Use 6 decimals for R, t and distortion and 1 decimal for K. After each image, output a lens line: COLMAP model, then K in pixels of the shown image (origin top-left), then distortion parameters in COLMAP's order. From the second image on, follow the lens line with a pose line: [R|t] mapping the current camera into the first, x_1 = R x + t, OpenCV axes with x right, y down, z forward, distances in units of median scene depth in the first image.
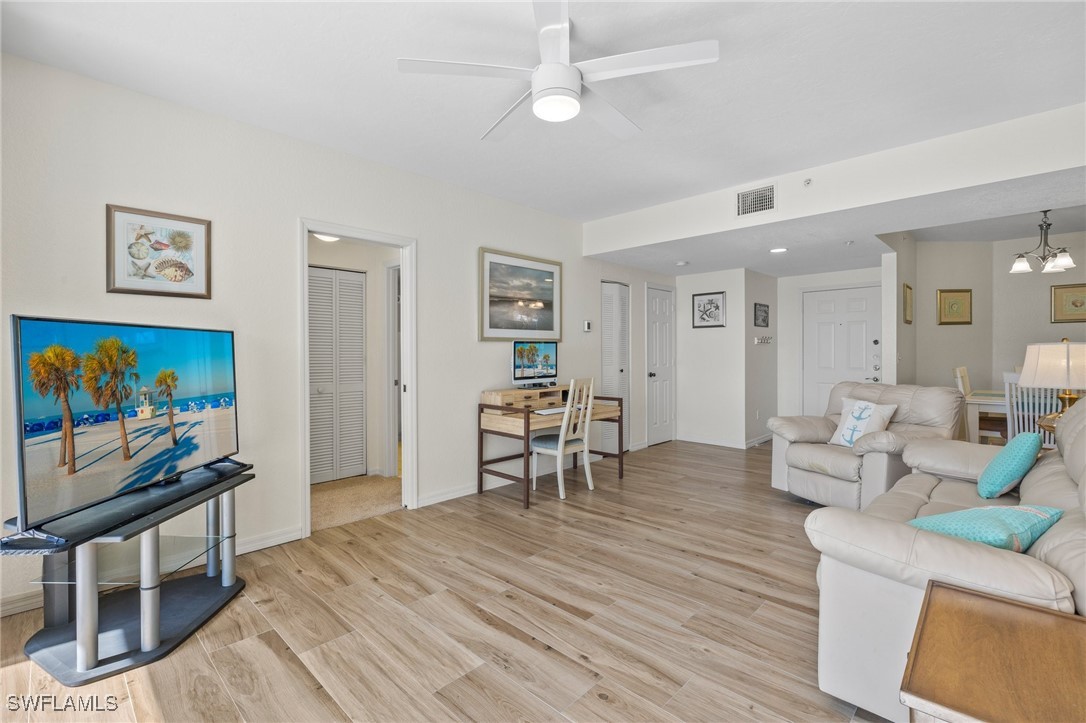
lens RADIAL K [[489.8, 0, 543.3], [0, 489.8, 364.1], [0, 0, 1]] dist [-0.002373, 0.000586]
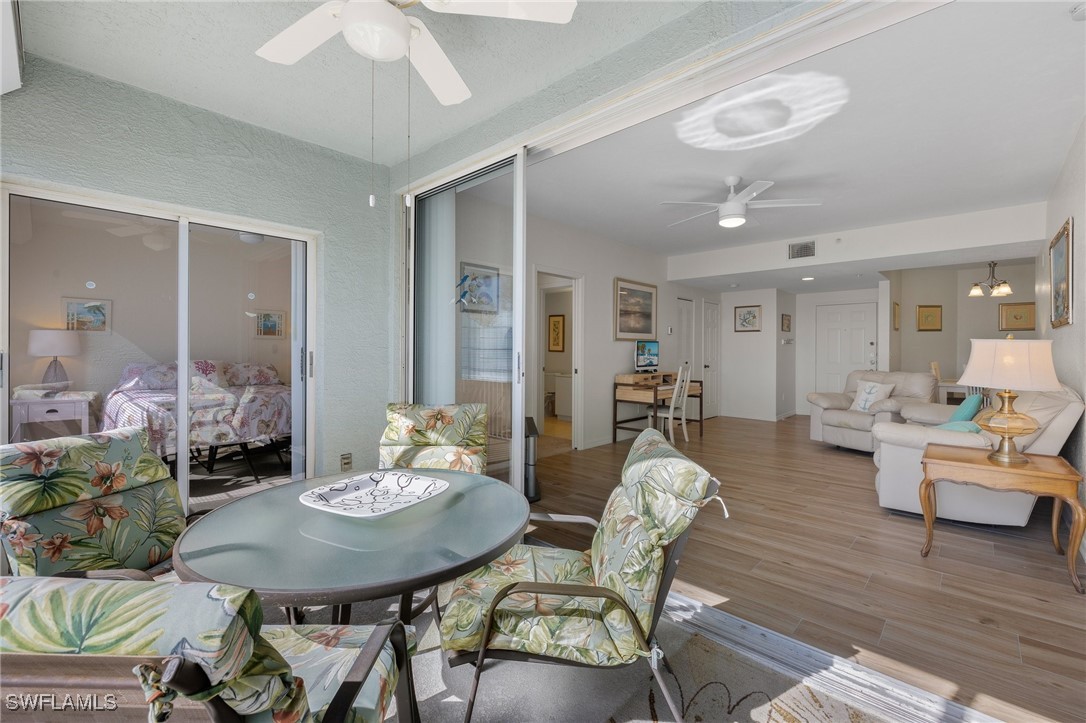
lens RADIAL K [[460.8, 0, 545.5], [0, 460.8, 359.3], [0, 0, 1]] dist [0.000035, -0.000133]
pose [[0.999896, 0.008089, 0.011933, -0.328324], [-0.008032, 0.999956, -0.004864, 0.016754], [-0.011972, 0.004768, 0.999917, -0.365918]]
